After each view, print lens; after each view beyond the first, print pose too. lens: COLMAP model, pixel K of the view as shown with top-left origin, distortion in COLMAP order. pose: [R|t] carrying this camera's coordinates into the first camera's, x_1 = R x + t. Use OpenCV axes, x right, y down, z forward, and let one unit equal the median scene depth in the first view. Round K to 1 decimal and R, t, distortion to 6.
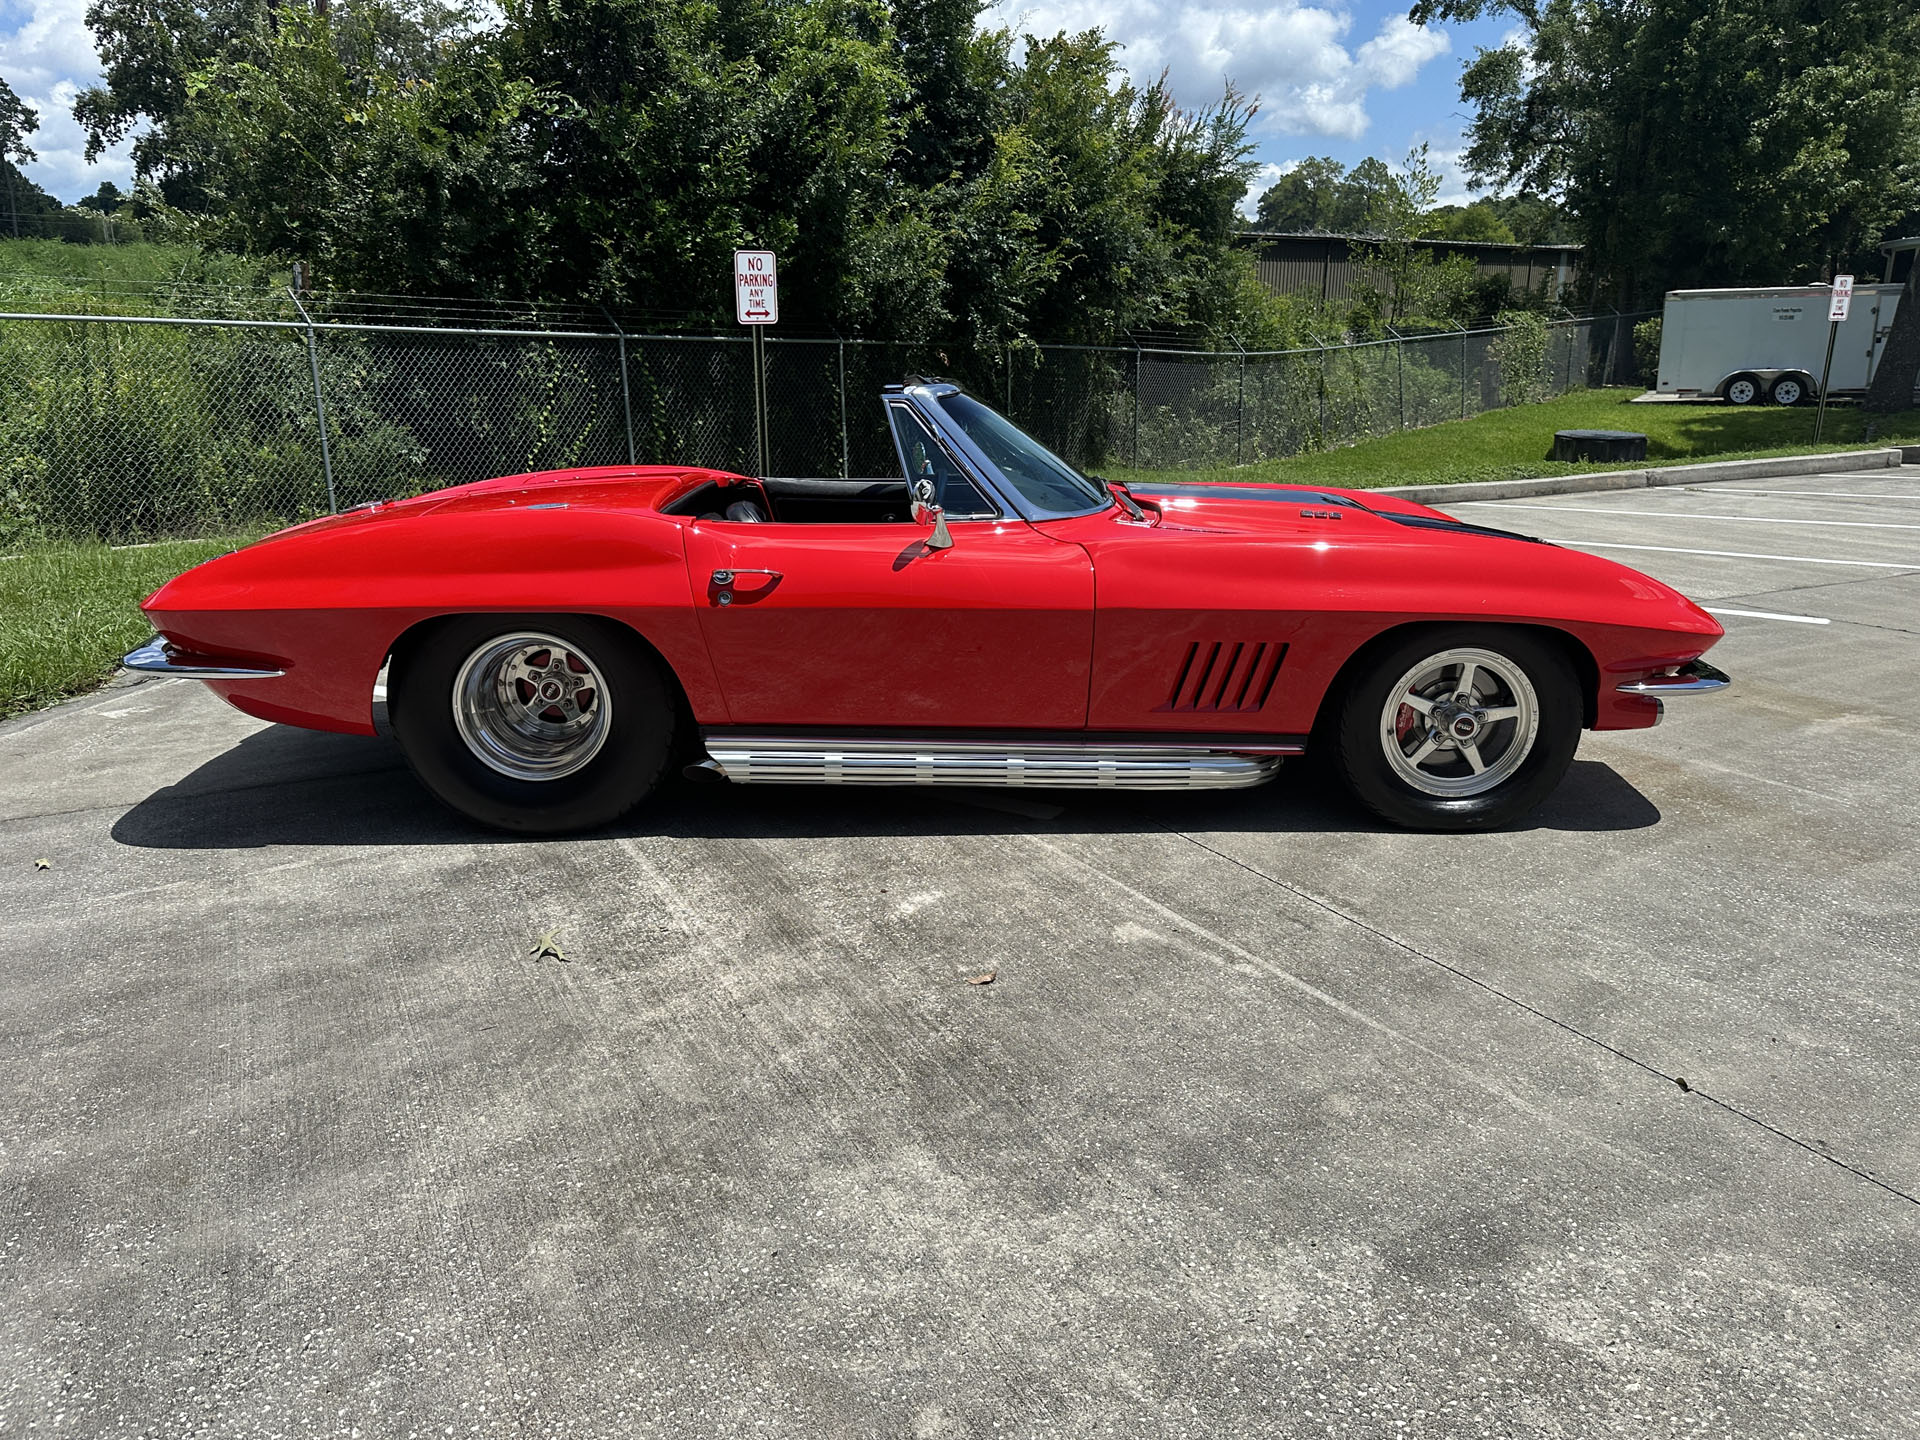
lens RADIAL K [[1432.0, 0, 955.0], [0, 1432.0, 685.2], [0, 0, 1]] dist [0.046366, -0.063398]
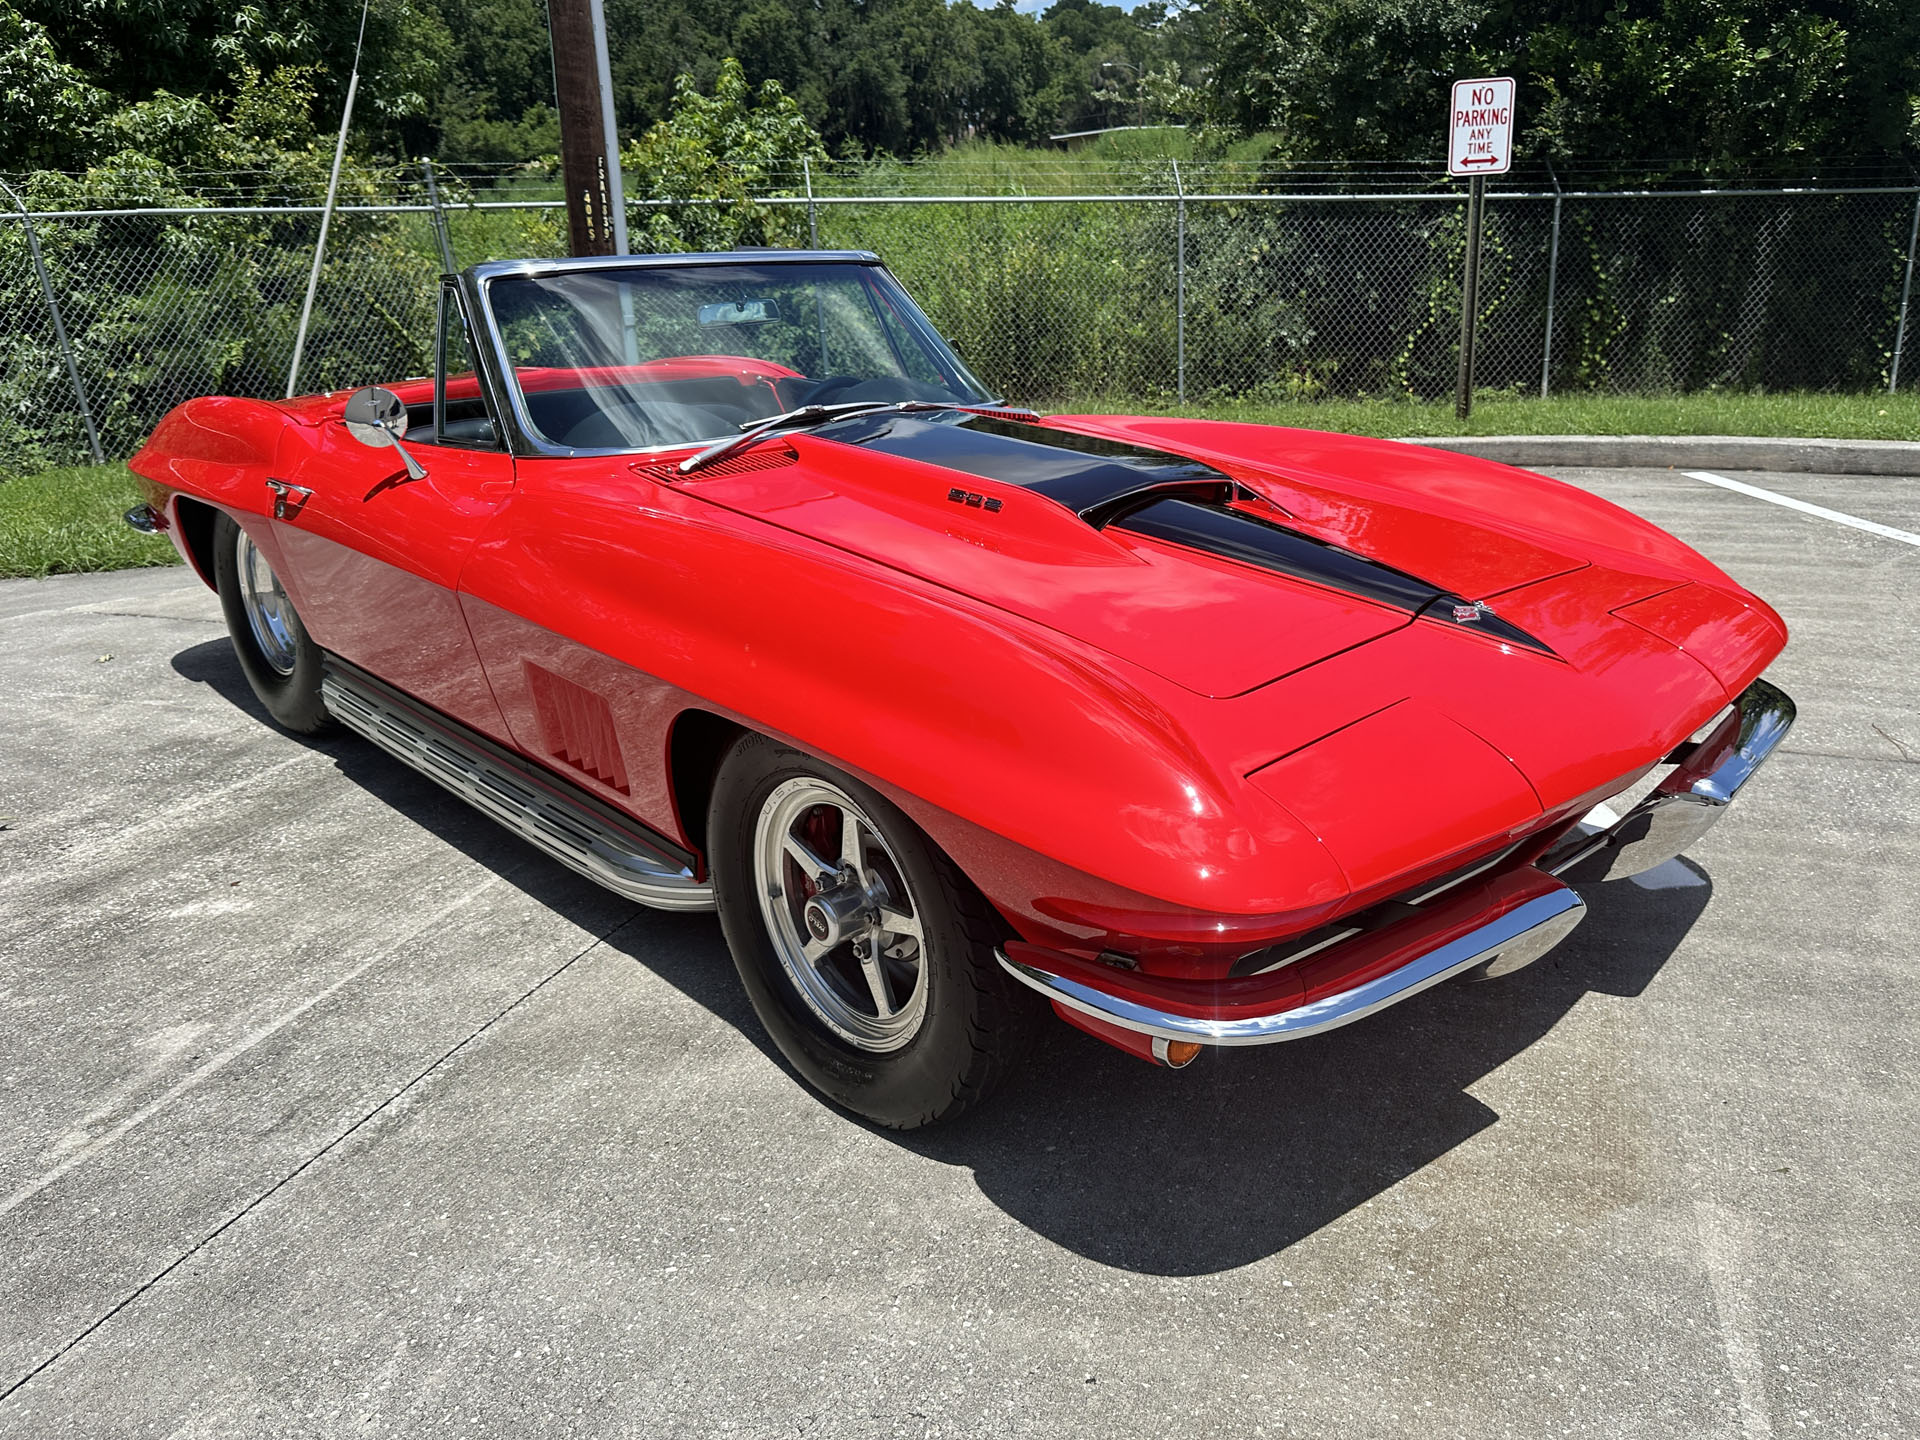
lens RADIAL K [[1432.0, 0, 966.6], [0, 1432.0, 706.4], [0, 0, 1]] dist [0.046366, -0.063398]
pose [[0.665723, 0.216790, -0.714013, 0.640177], [-0.146023, 0.976215, 0.160253, -0.121860], [0.731772, -0.002421, 0.681545, 0.577785]]
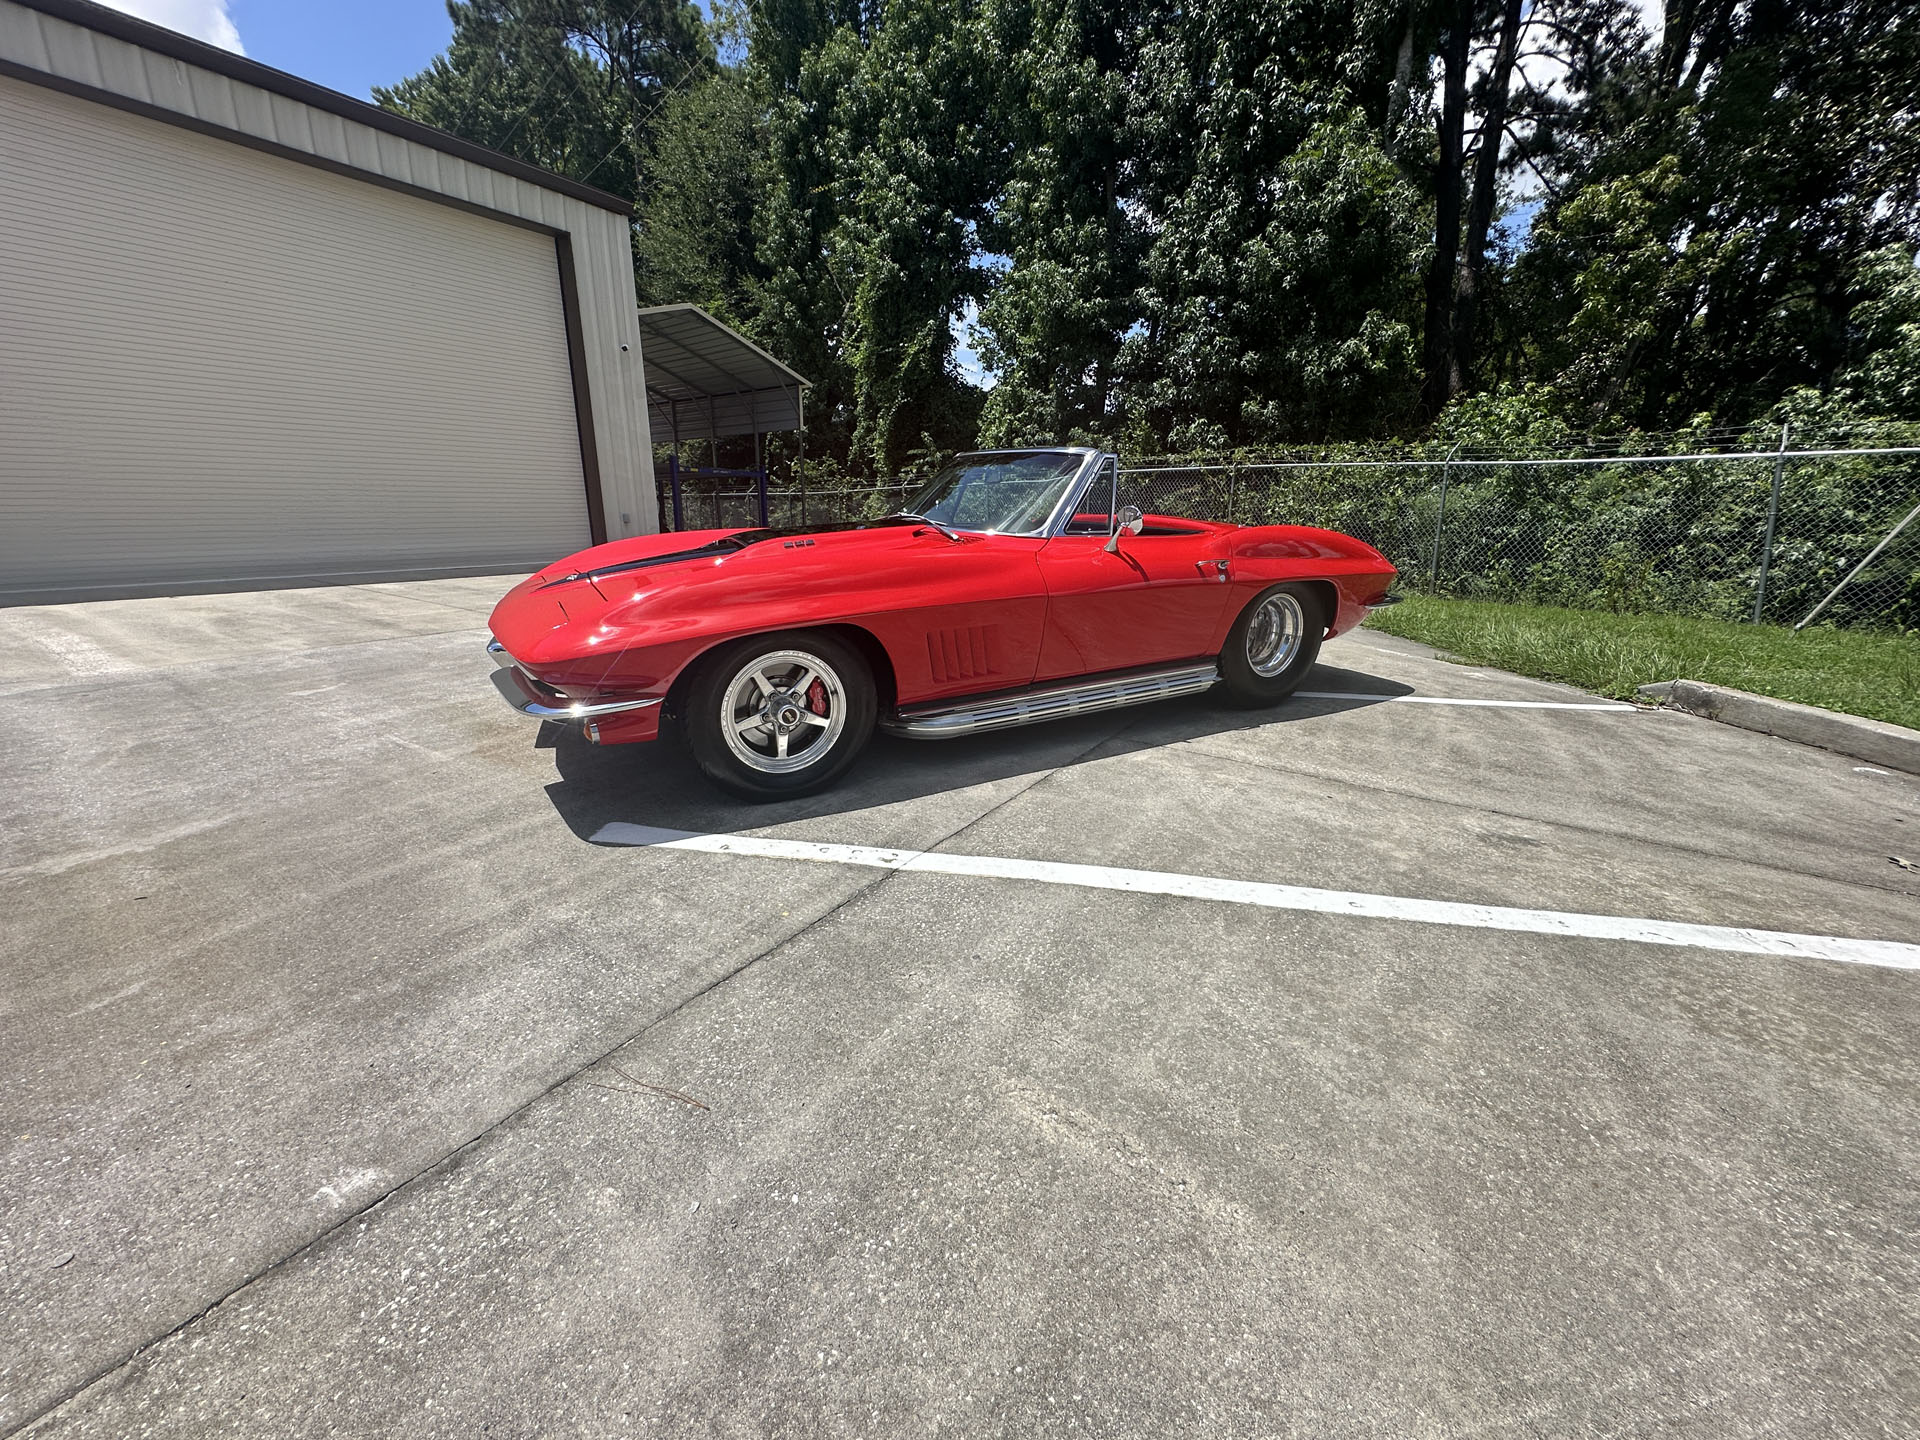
lens RADIAL K [[771.3, 0, 960.4], [0, 771.3, 716.5], [0, 0, 1]] dist [-0.007381, 0.000450]
pose [[-0.875634, 0.122350, -0.467221, 0.439774], [-0.126971, 0.875038, 0.467105, -0.333780], [0.465986, 0.468336, -0.750678, 1.681156]]
